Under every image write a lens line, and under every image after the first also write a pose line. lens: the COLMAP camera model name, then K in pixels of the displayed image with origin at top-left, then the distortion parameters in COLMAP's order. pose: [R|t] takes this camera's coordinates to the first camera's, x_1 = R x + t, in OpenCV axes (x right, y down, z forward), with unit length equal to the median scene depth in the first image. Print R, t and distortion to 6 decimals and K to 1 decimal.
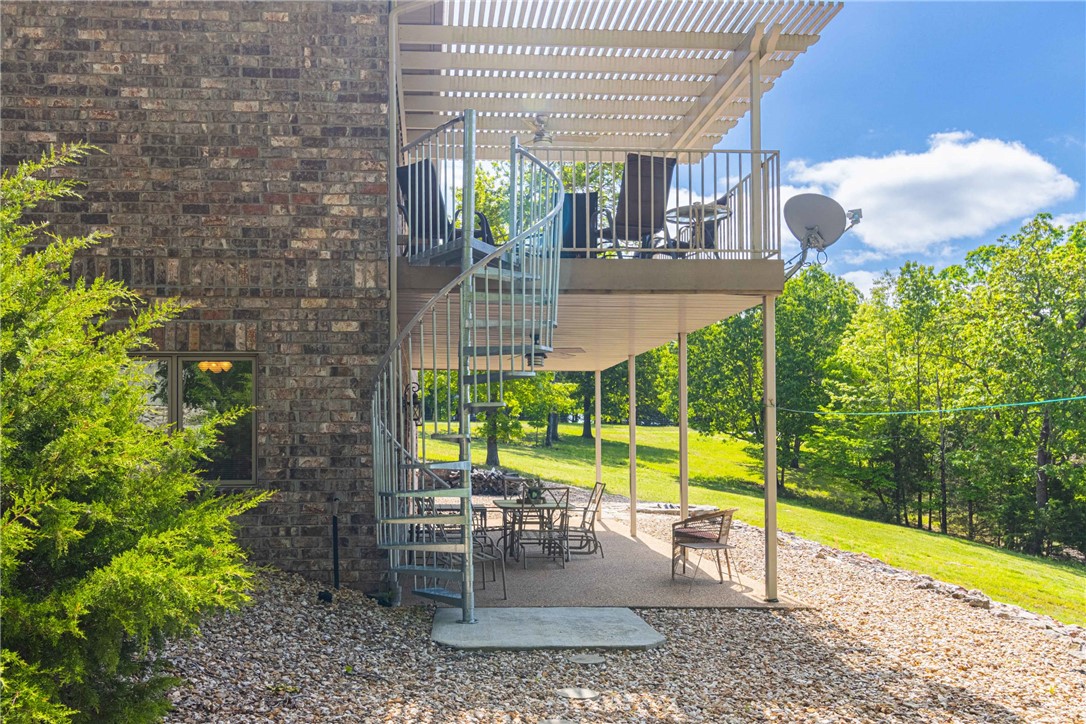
lens RADIAL K [[948.1, 0, 543.0], [0, 948.1, 362.0], [0, 0, 1]] dist [-0.001118, -0.002728]
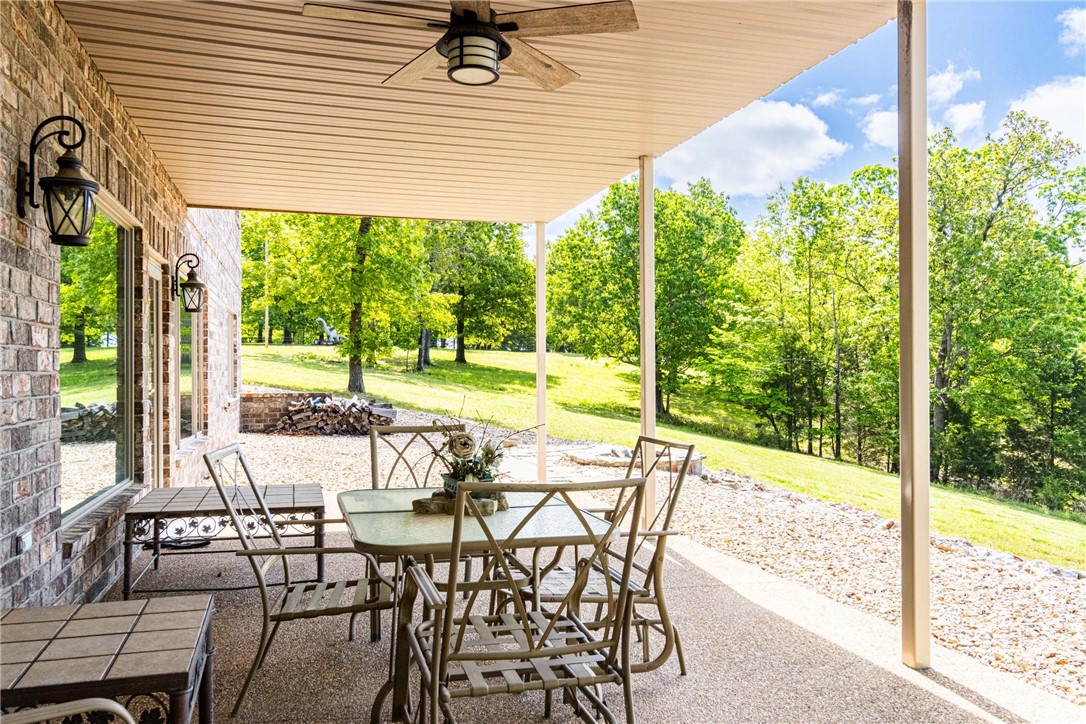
lens RADIAL K [[880.1, 0, 543.0], [0, 880.1, 362.0], [0, 0, 1]] dist [0.009831, 0.002680]
pose [[0.988398, -0.001732, 0.151879, -0.006740], [-0.009642, 0.997203, 0.074121, 0.018156], [-0.151582, -0.074725, 0.985616, 0.165047]]
